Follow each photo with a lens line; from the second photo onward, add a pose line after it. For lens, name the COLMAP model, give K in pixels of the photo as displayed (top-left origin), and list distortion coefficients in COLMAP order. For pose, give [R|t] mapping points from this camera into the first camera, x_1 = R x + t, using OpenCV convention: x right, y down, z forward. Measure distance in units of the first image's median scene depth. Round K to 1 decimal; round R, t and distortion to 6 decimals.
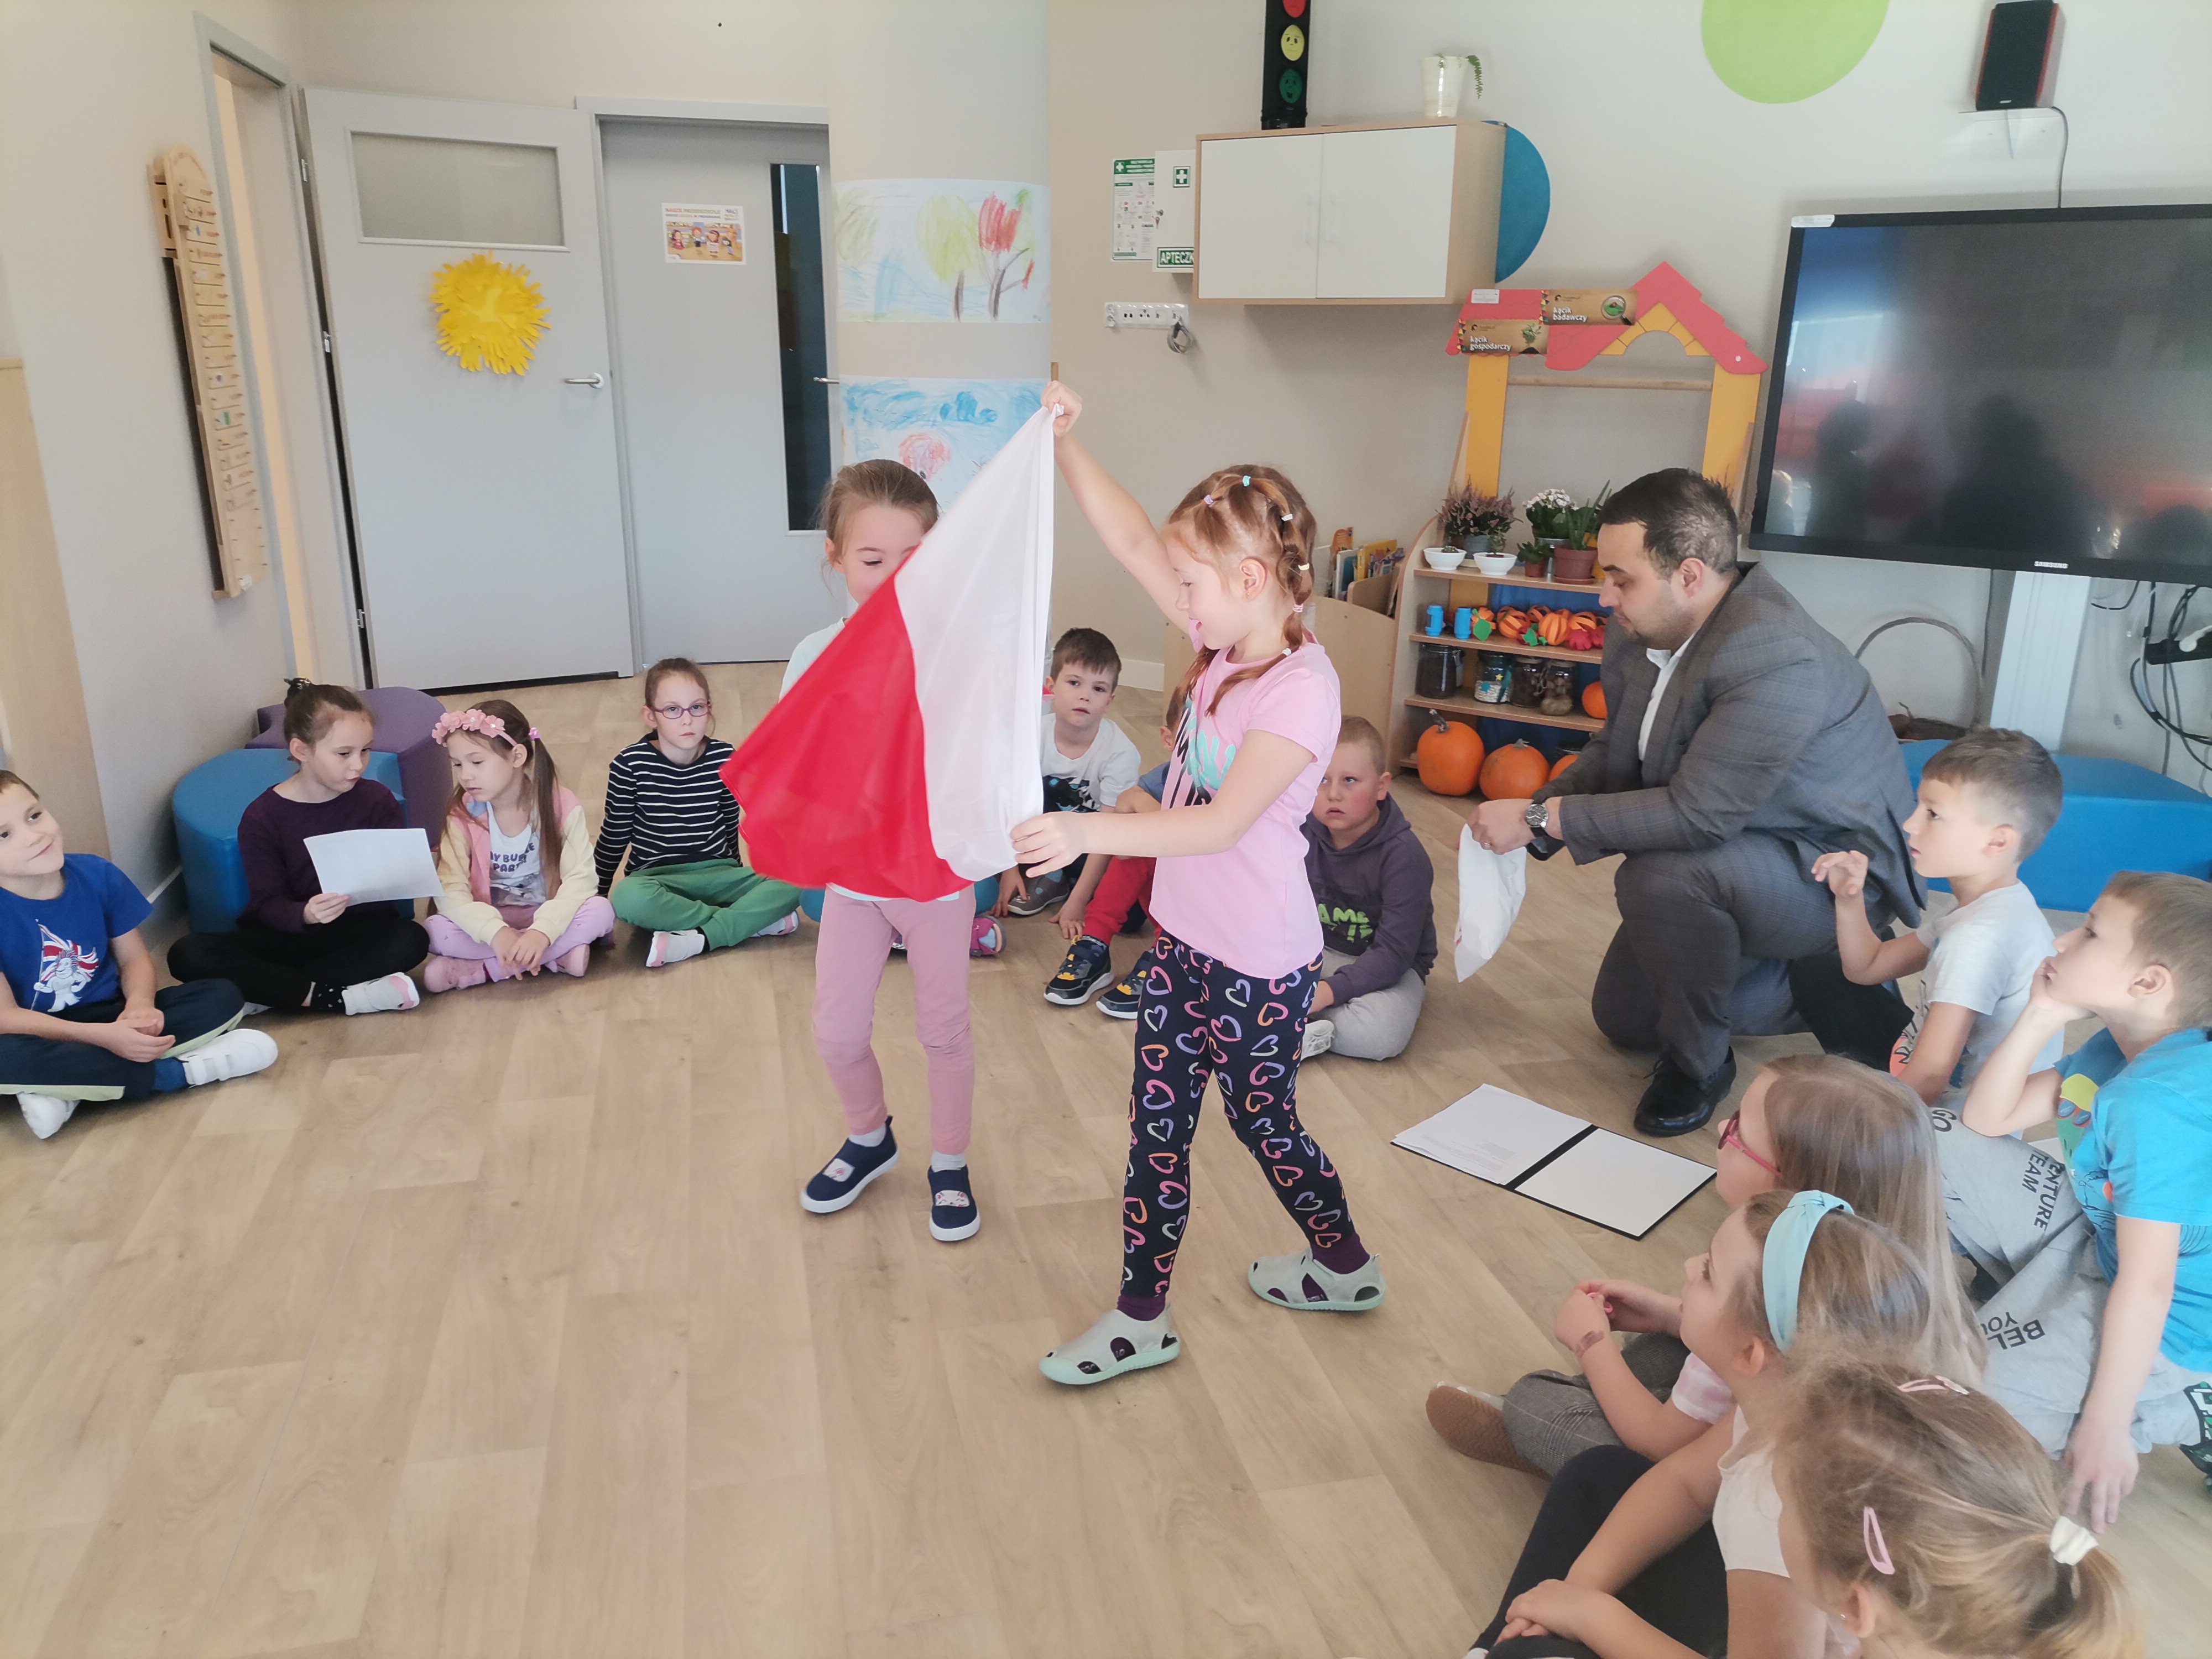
lens RADIAL K [[1699.2, 0, 1100.4], [0, 1699.2, 827.1], [0, 0, 1]] dist [0.053661, -0.016000]
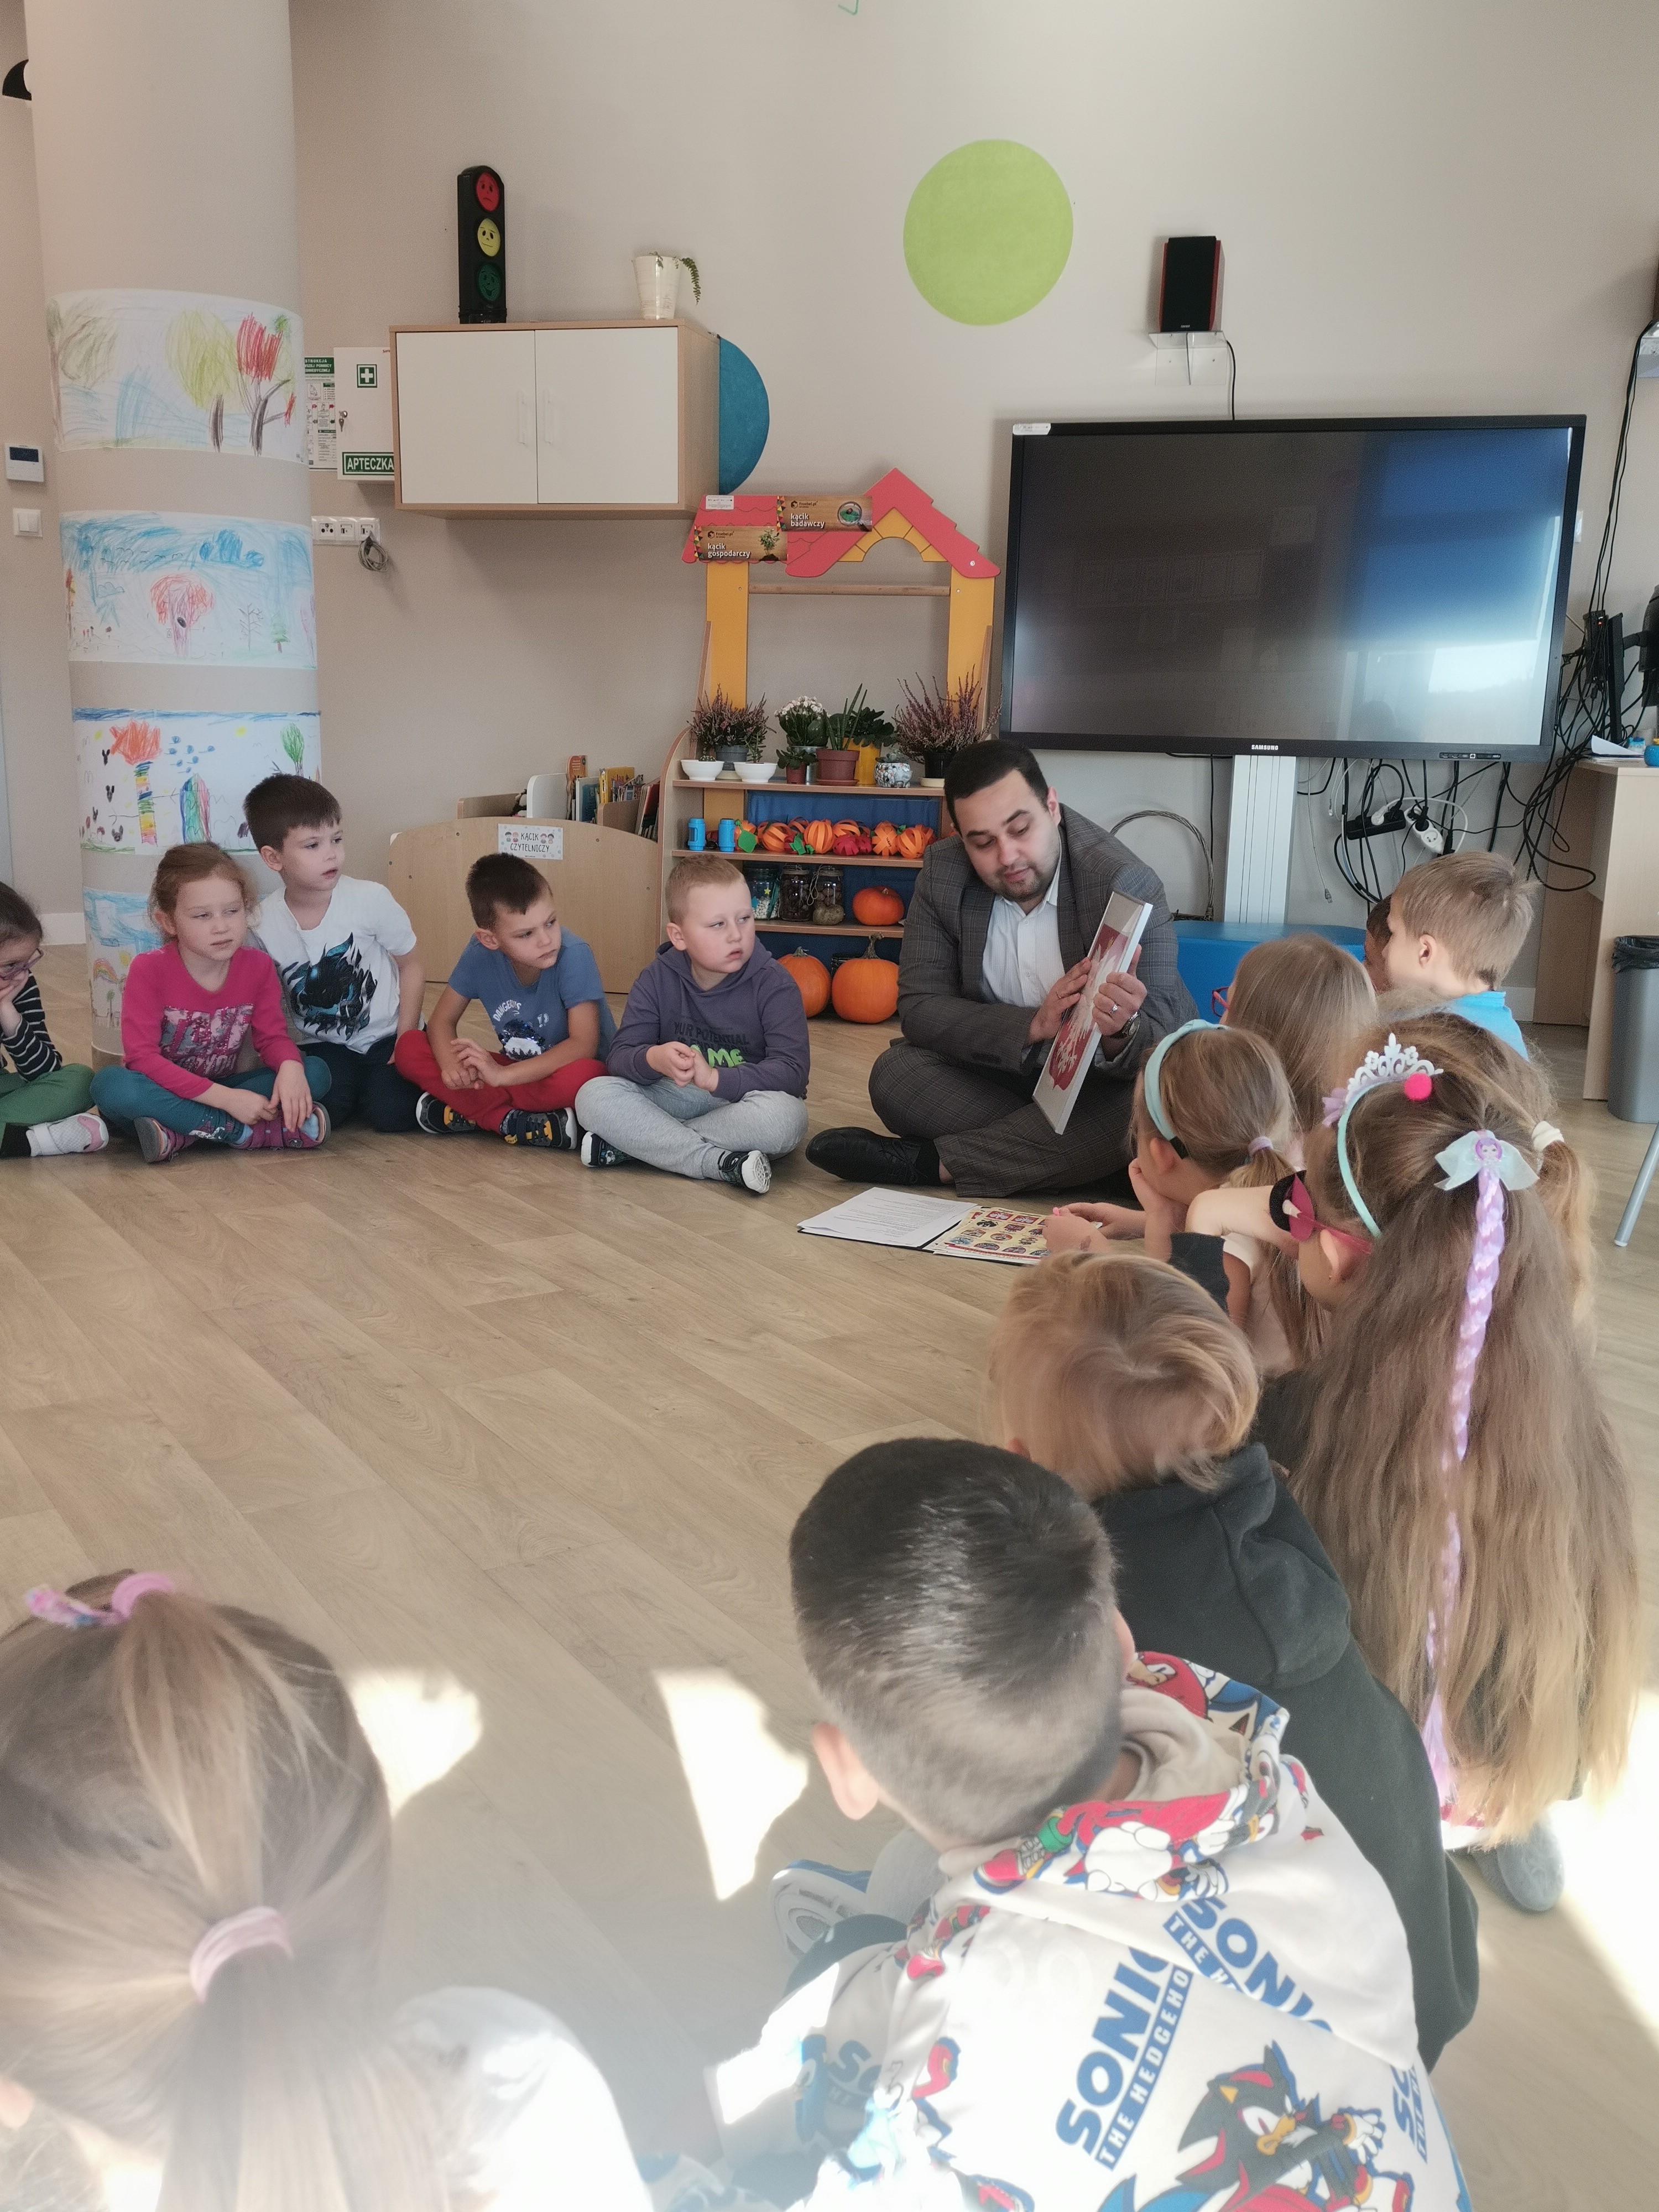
lens RADIAL K [[1994.3, 0, 836.7], [0, 1994.3, 1099.1], [0, 0, 1]] dist [0.059235, -0.039180]
pose [[0.938601, -0.061326, 0.339511, -0.133350], [0.089133, 0.993770, -0.066909, 0.120902], [-0.333292, 0.093063, 0.938219, -0.062761]]
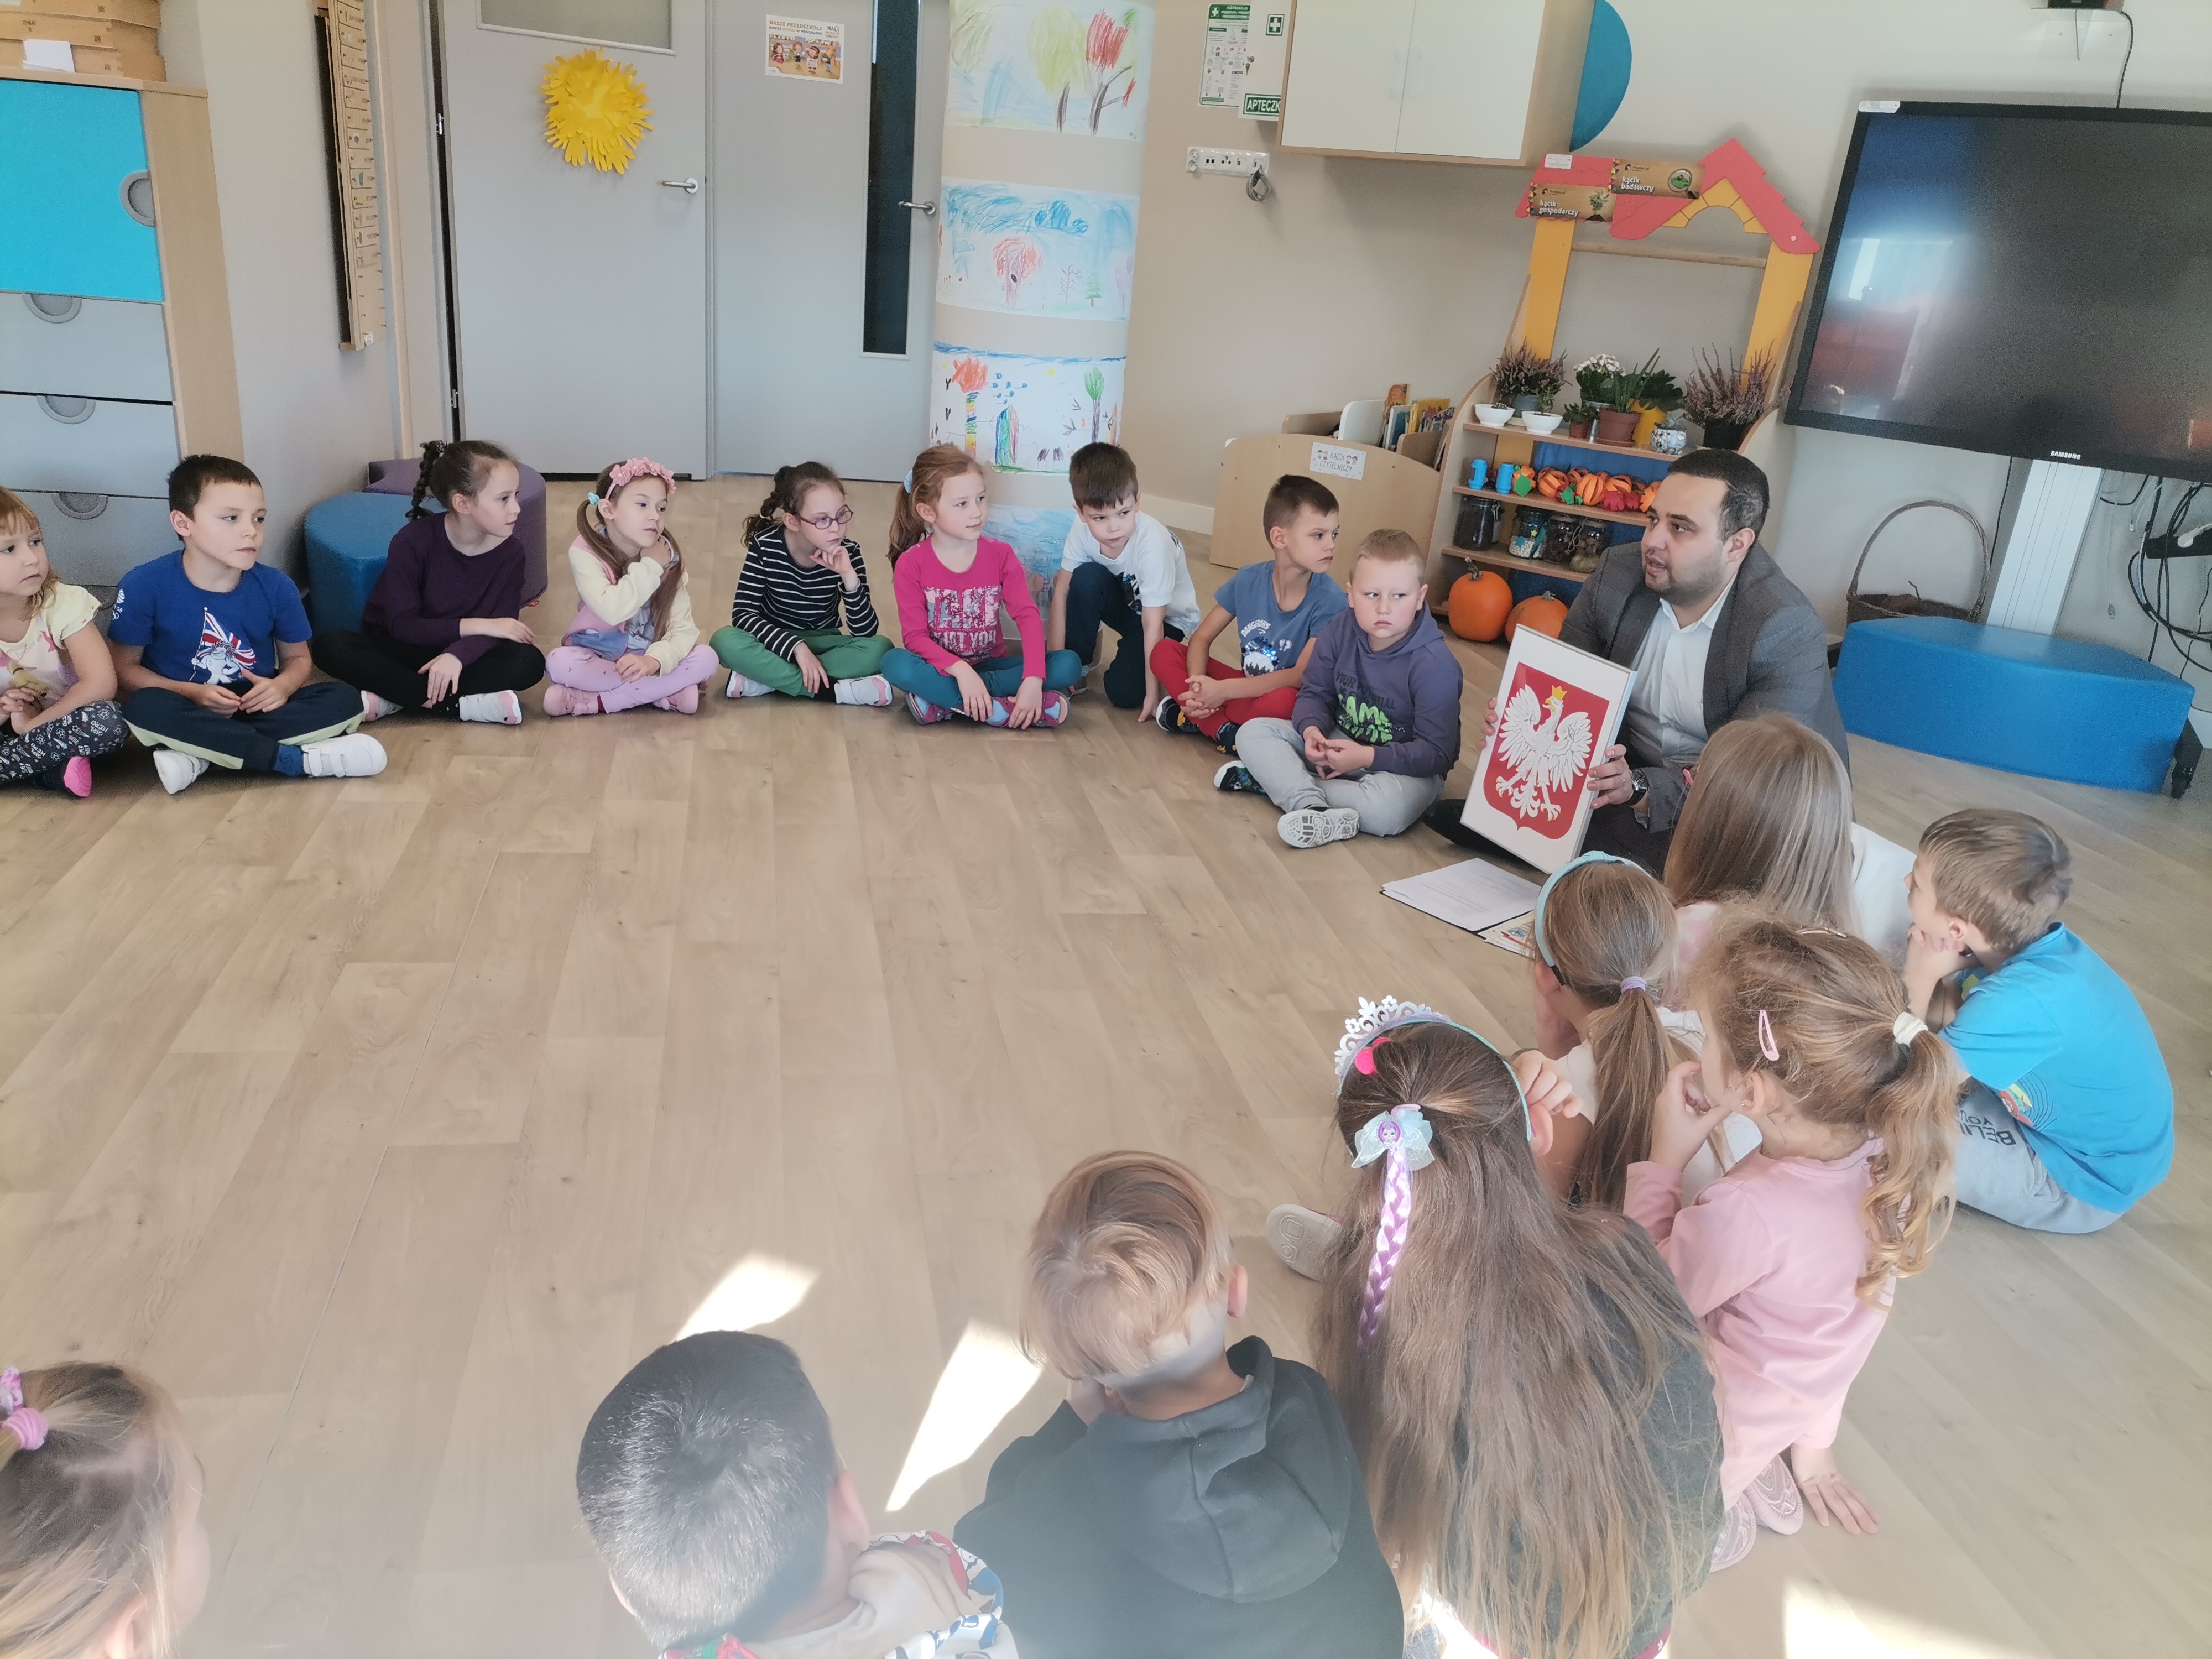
lens RADIAL K [[1699.2, 0, 1094.4], [0, 1699.2, 826.4], [0, 0, 1]] dist [0.053661, -0.016000]
pose [[0.996404, 0.084075, -0.010526, -0.011866], [-0.083265, 0.994586, 0.062173, 0.055733], [0.015696, -0.061073, 0.998010, -0.077523]]
